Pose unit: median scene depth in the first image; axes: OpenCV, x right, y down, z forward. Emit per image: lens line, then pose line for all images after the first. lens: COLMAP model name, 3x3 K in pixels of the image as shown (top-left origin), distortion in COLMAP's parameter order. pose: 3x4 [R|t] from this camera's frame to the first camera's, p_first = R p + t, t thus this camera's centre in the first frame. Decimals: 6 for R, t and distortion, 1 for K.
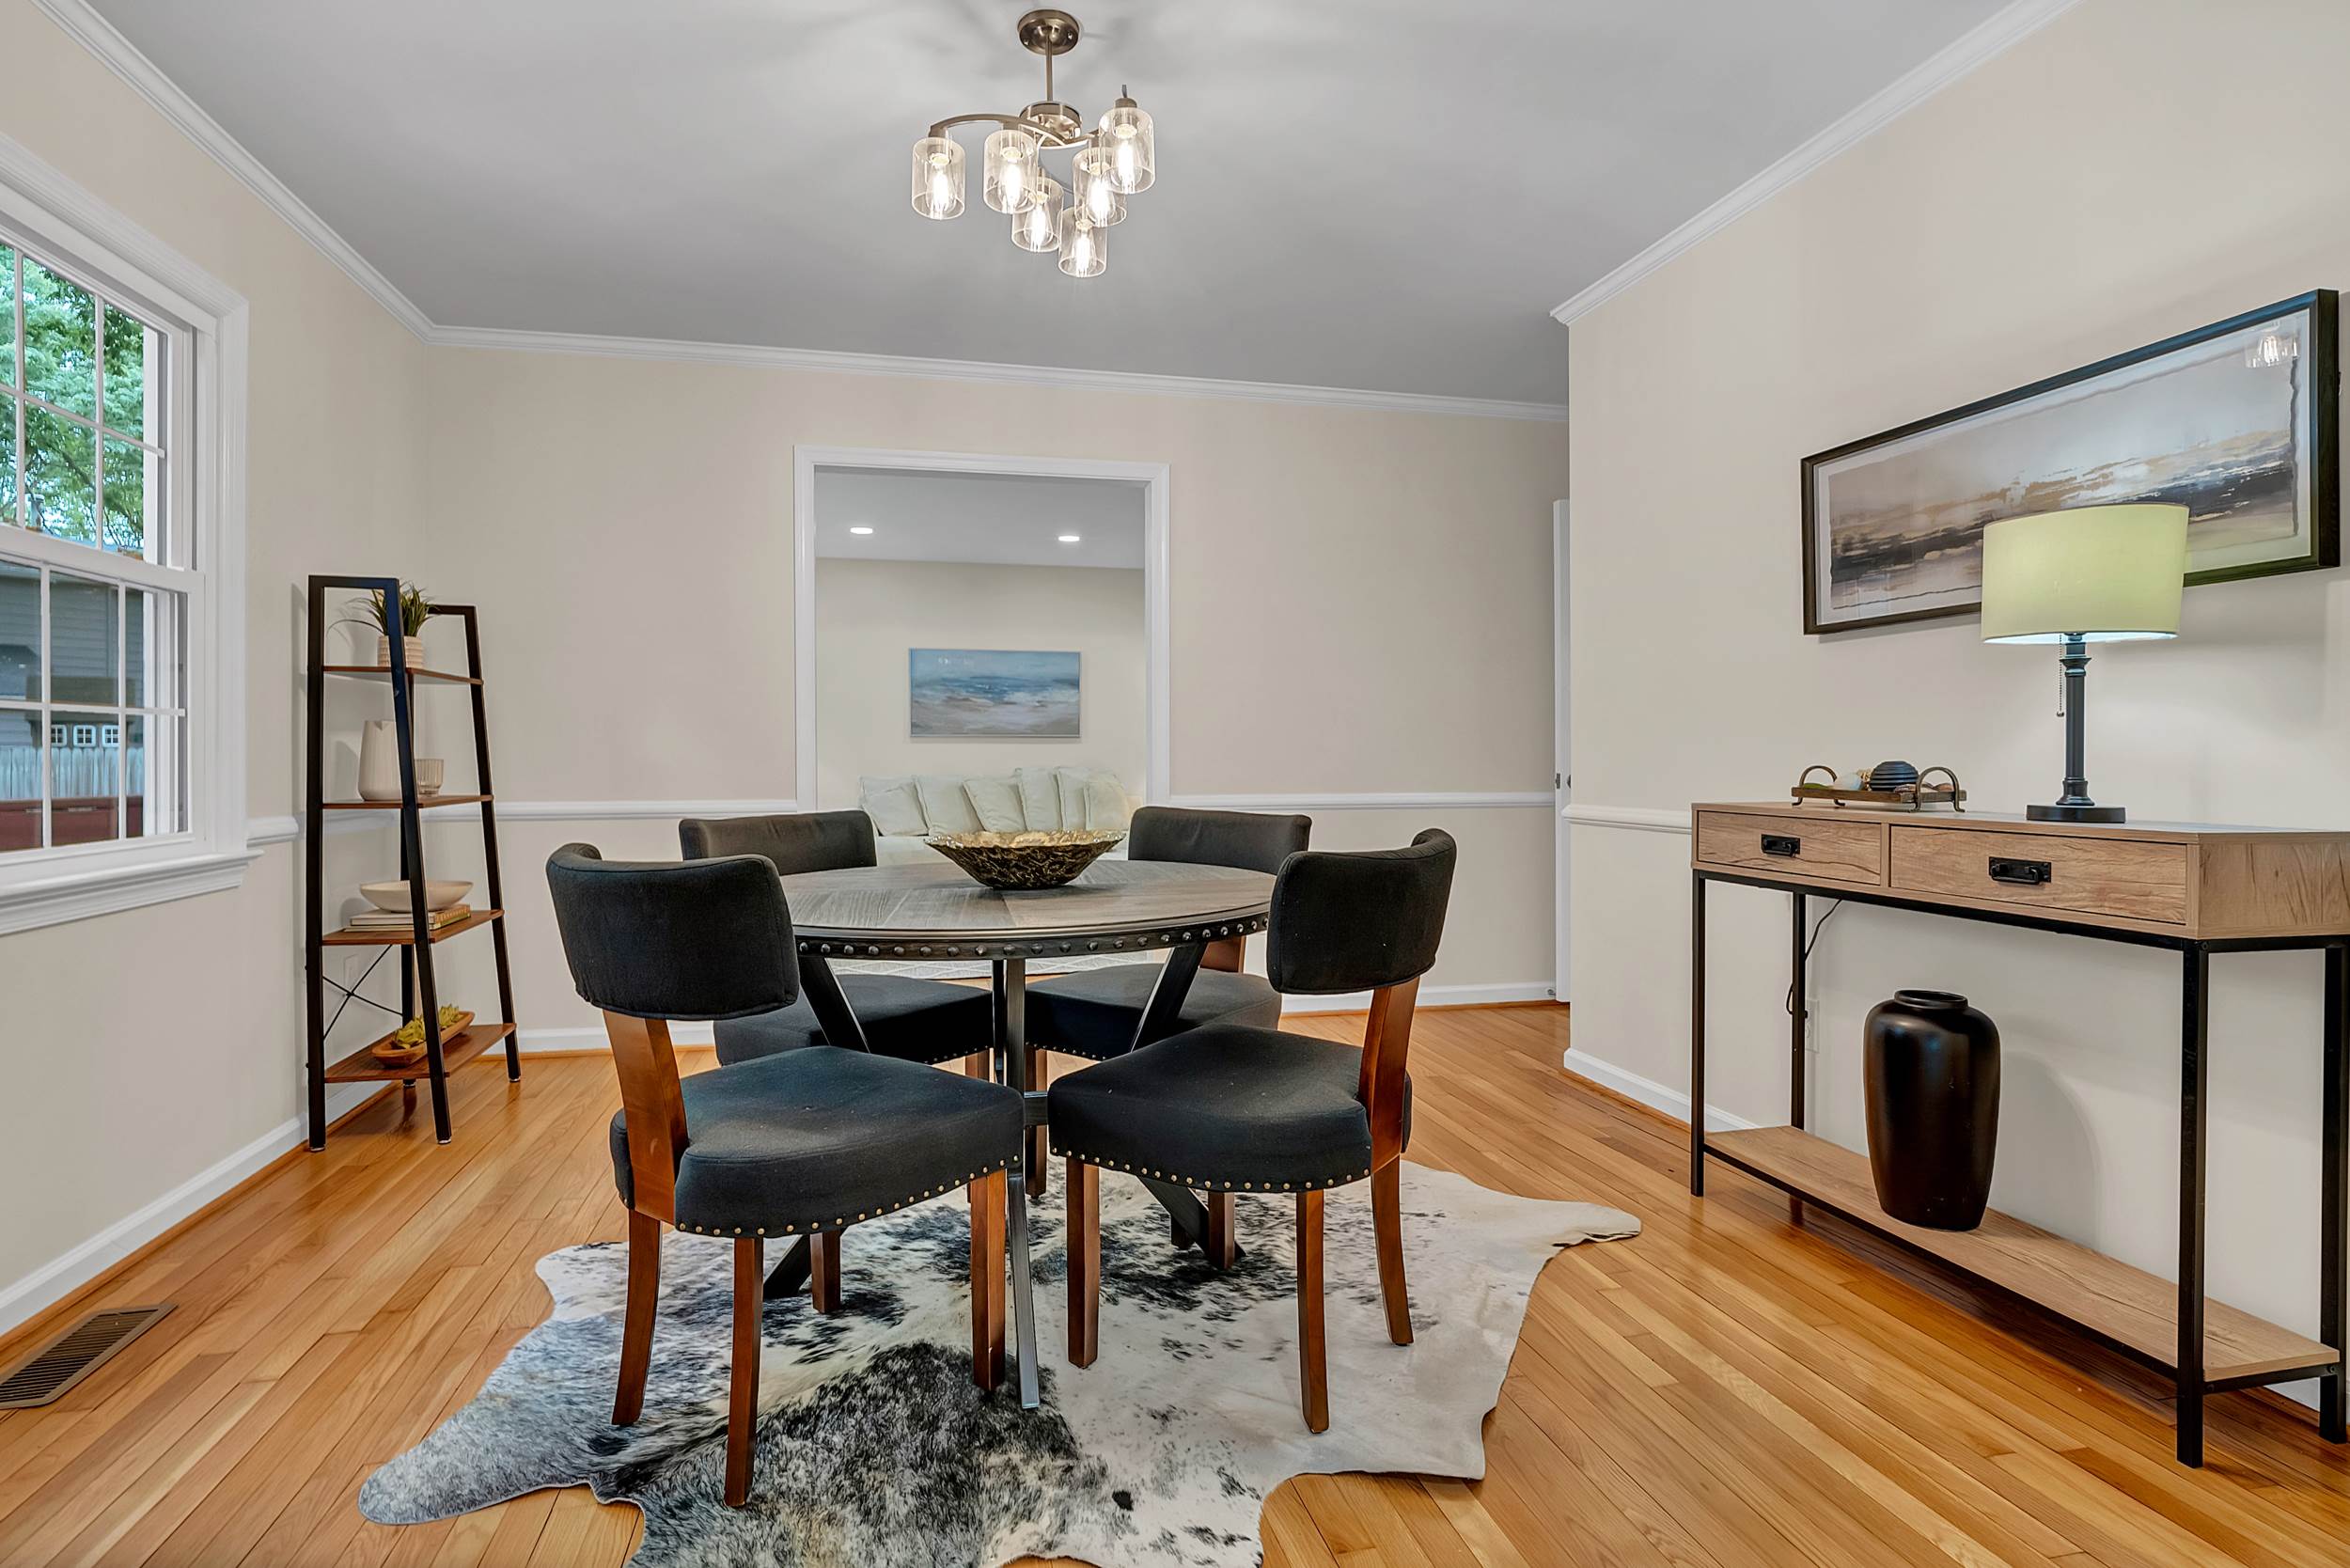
lens RADIAL K [[1134.4, 0, 1170.7], [0, 1134.4, 771.9], [0, 0, 1]] dist [-0.012564, 0.005535]
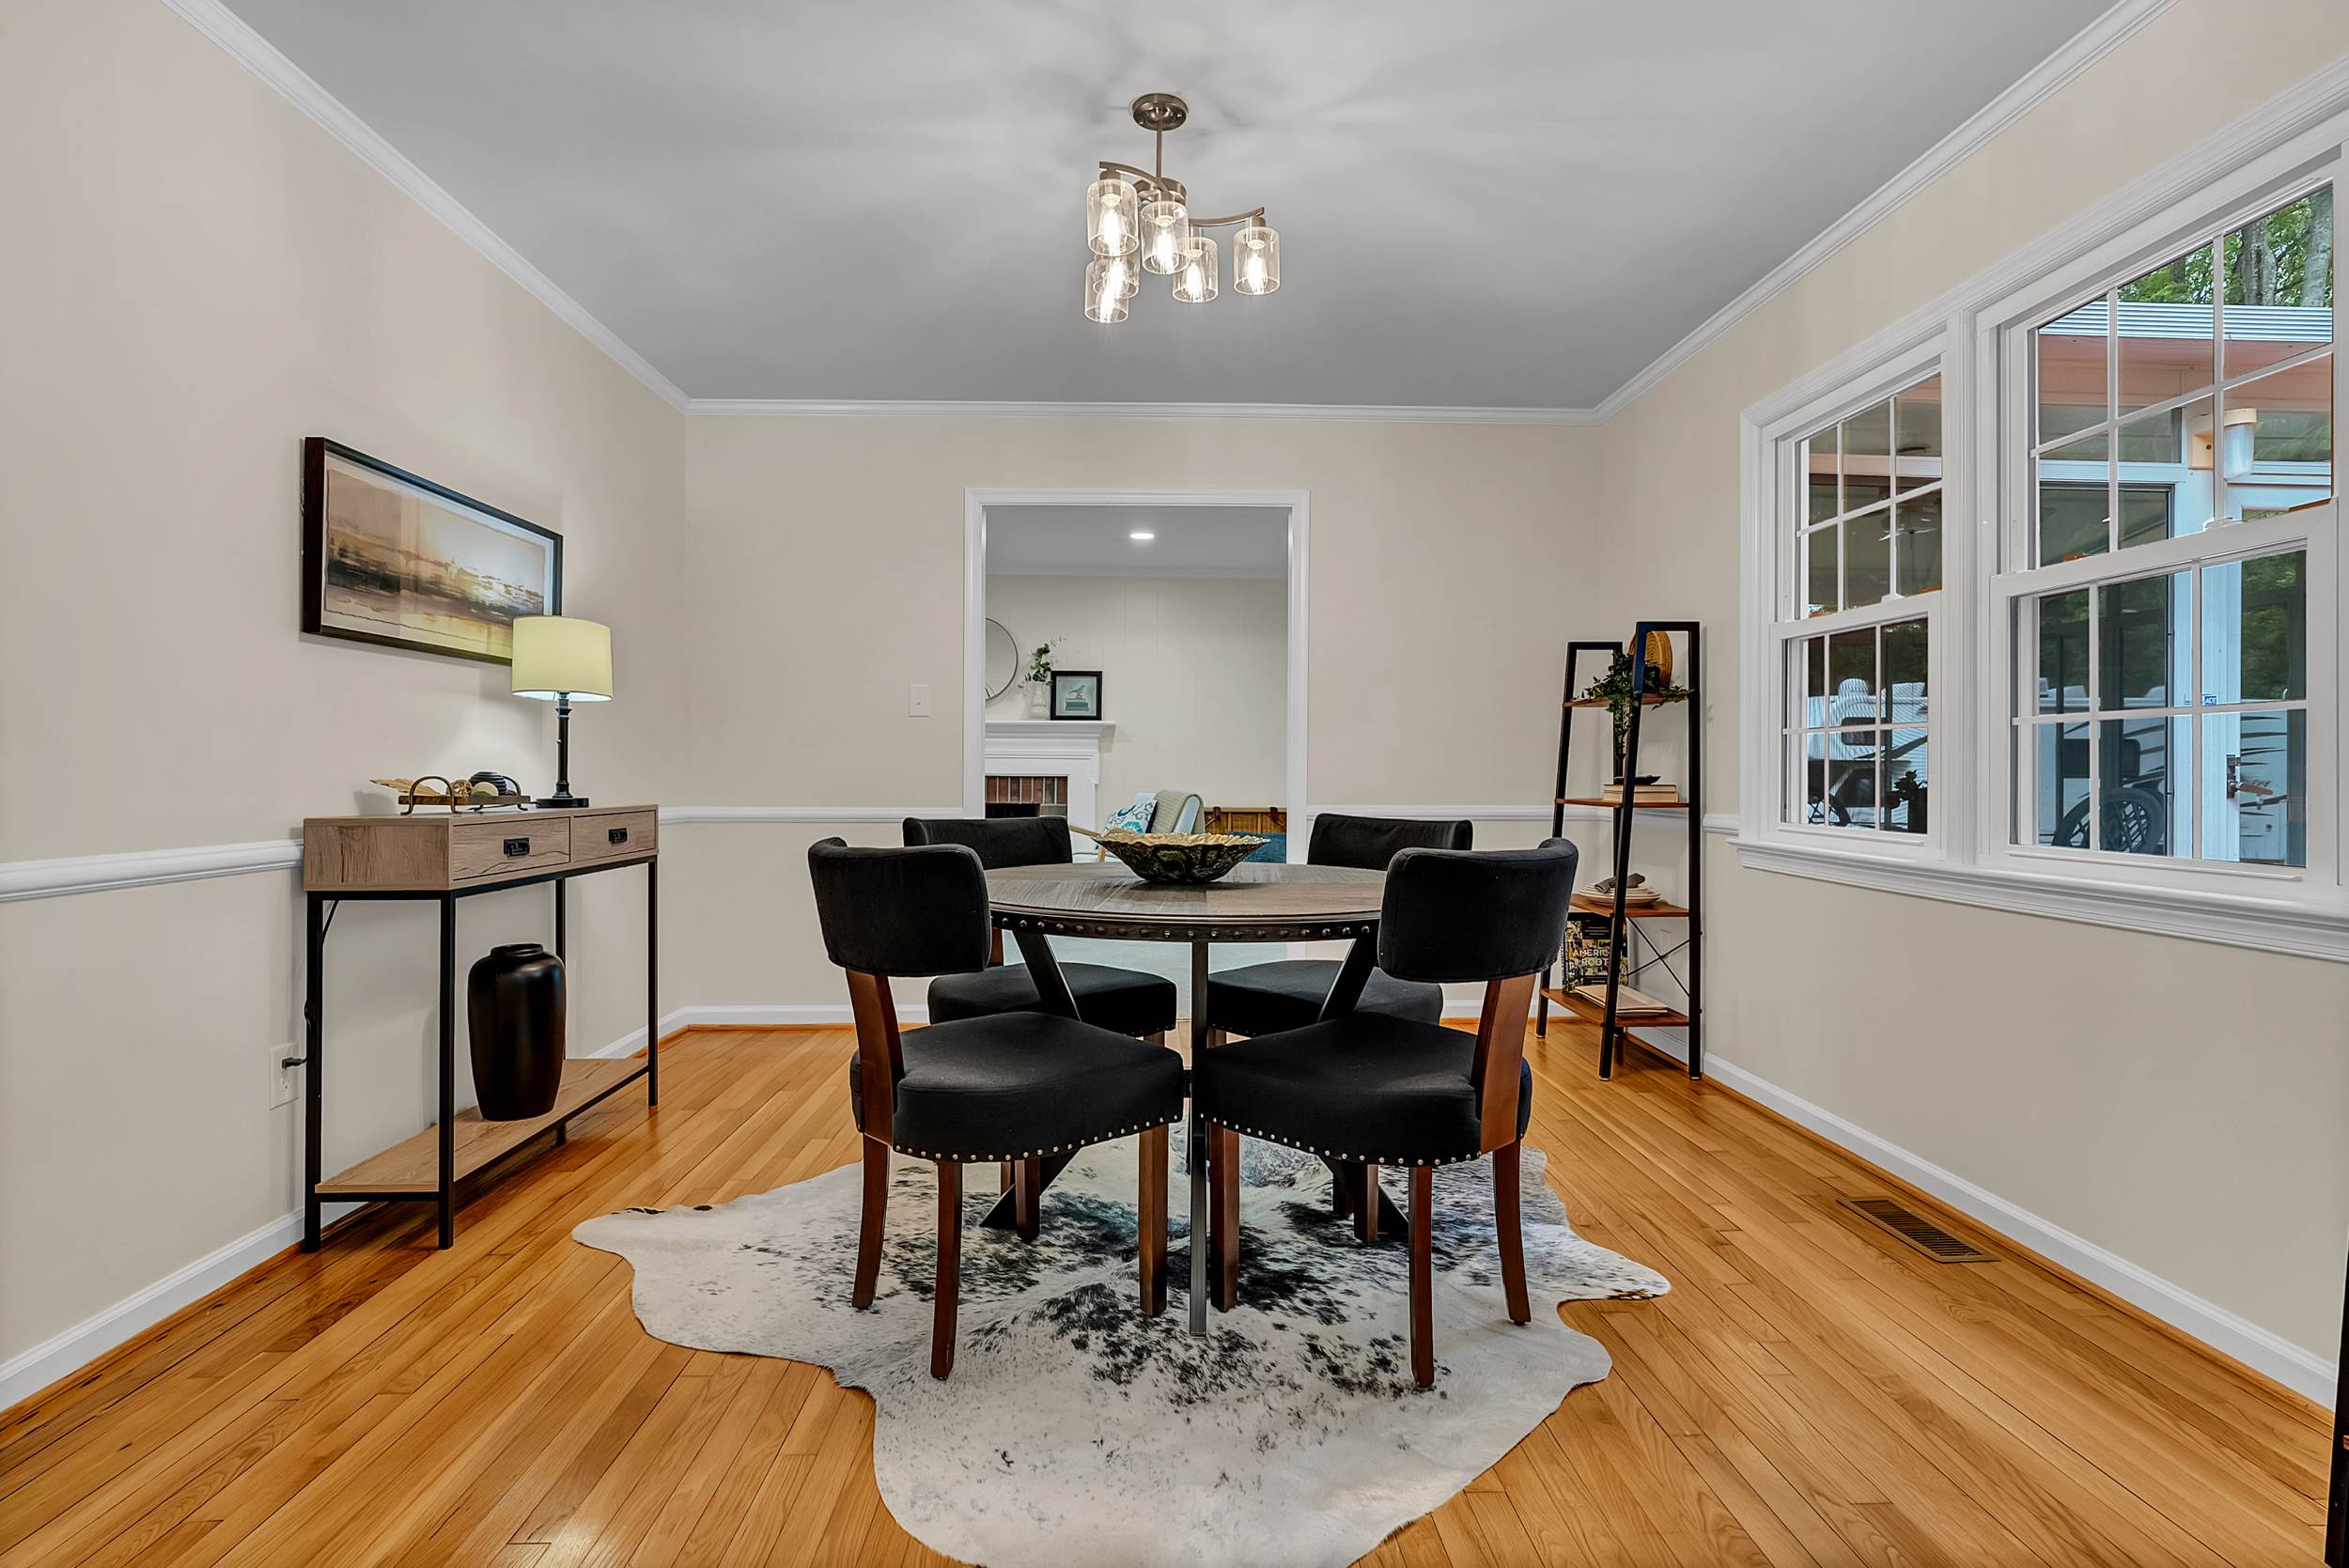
lens RADIAL K [[1133.8, 0, 1177.5], [0, 1133.8, 772.0], [0, 0, 1]] dist [-0.012564, 0.005535]
pose [[-0.978659, 0.000817, 0.205489, -0.311041], [0.003358, 0.999922, 0.012013, -0.018962], [-0.205463, 0.012446, -0.978586, 1.834096]]
